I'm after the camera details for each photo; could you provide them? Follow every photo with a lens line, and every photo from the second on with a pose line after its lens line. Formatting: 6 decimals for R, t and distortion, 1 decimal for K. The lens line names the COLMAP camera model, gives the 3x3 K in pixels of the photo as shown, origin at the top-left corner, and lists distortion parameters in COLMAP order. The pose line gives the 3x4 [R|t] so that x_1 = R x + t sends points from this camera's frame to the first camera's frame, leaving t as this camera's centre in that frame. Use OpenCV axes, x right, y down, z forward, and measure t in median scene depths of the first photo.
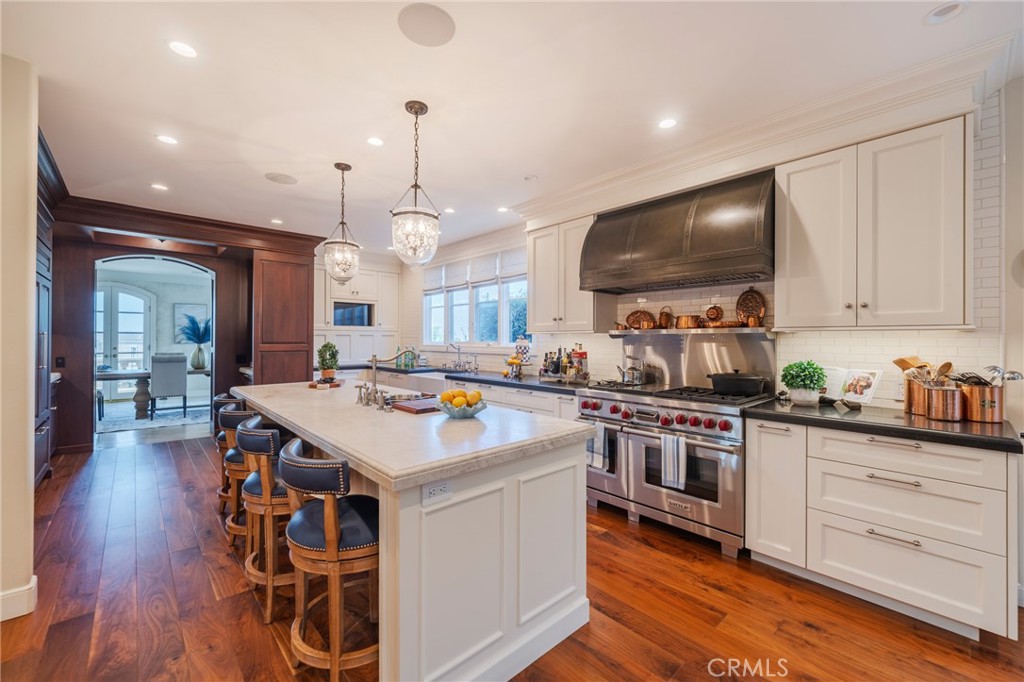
lens RADIAL K [[416.3, 0, 516.9], [0, 416.3, 338.8], [0, 0, 1]] dist [0.003074, 0.000350]
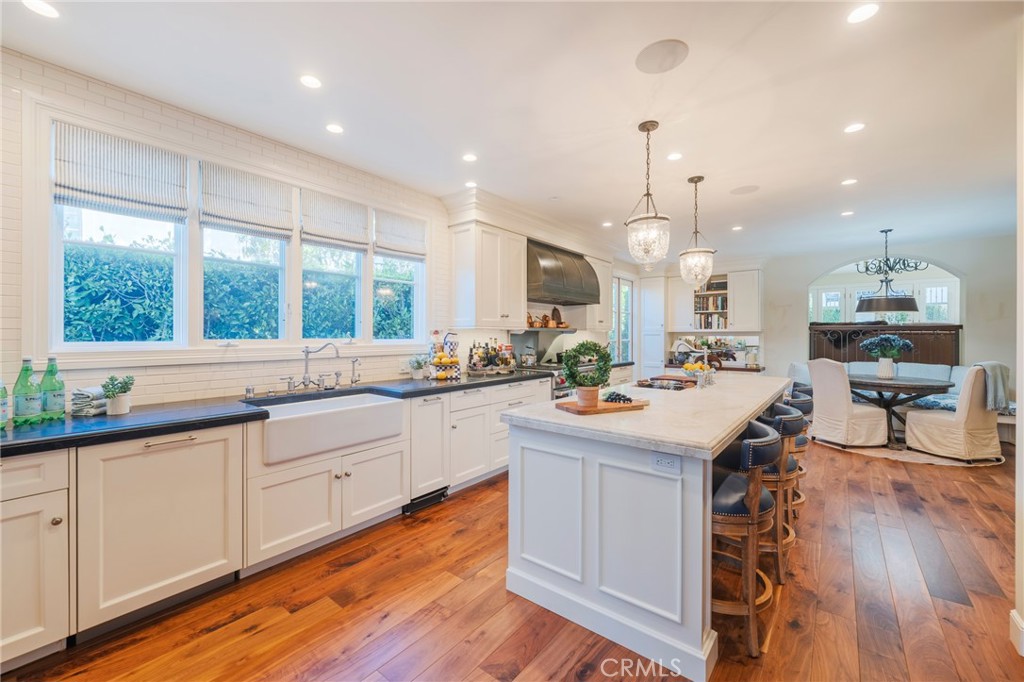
lens RADIAL K [[416.3, 0, 512.1], [0, 416.3, 336.3], [0, 0, 1]] dist [0.003074, 0.000350]
pose [[-0.155001, 0.003206, 0.987909, -1.277121], [0.007241, 0.999972, -0.002110, 0.011901], [-0.987888, 0.006826, -0.155020, 1.488152]]
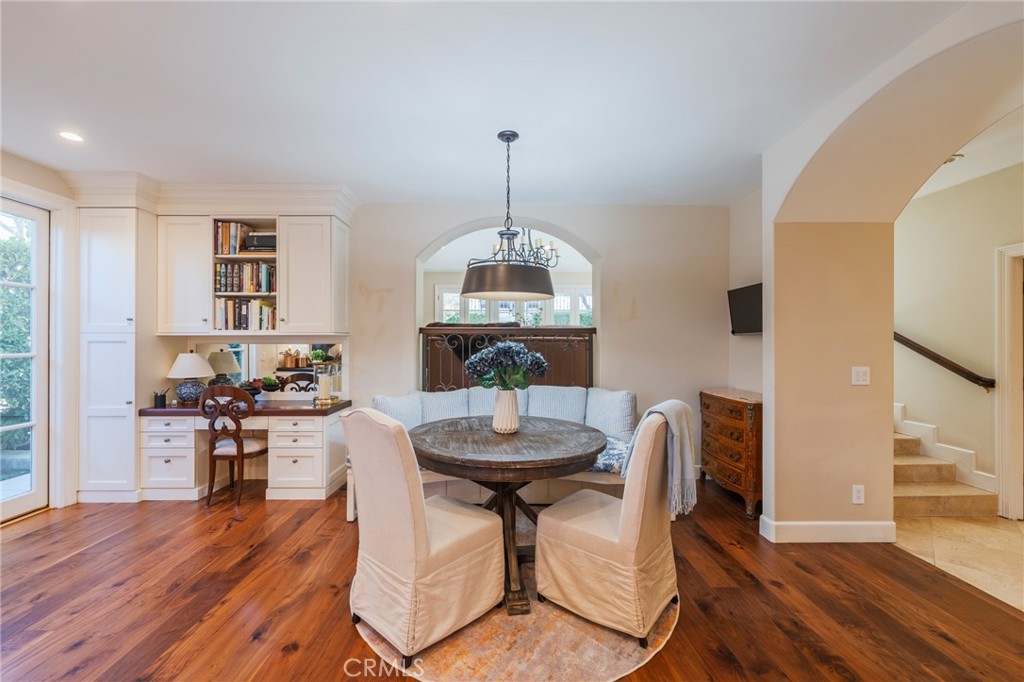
lens RADIAL K [[416.3, 0, 510.5], [0, 416.3, 341.6], [0, 0, 1]] dist [0.003074, 0.000350]
pose [[-0.746027, 0.006803, 0.665881, -0.865152], [0.008877, 0.999961, -0.000271, 0.012408], [-0.665857, 0.005709, -0.746058, 0.951428]]
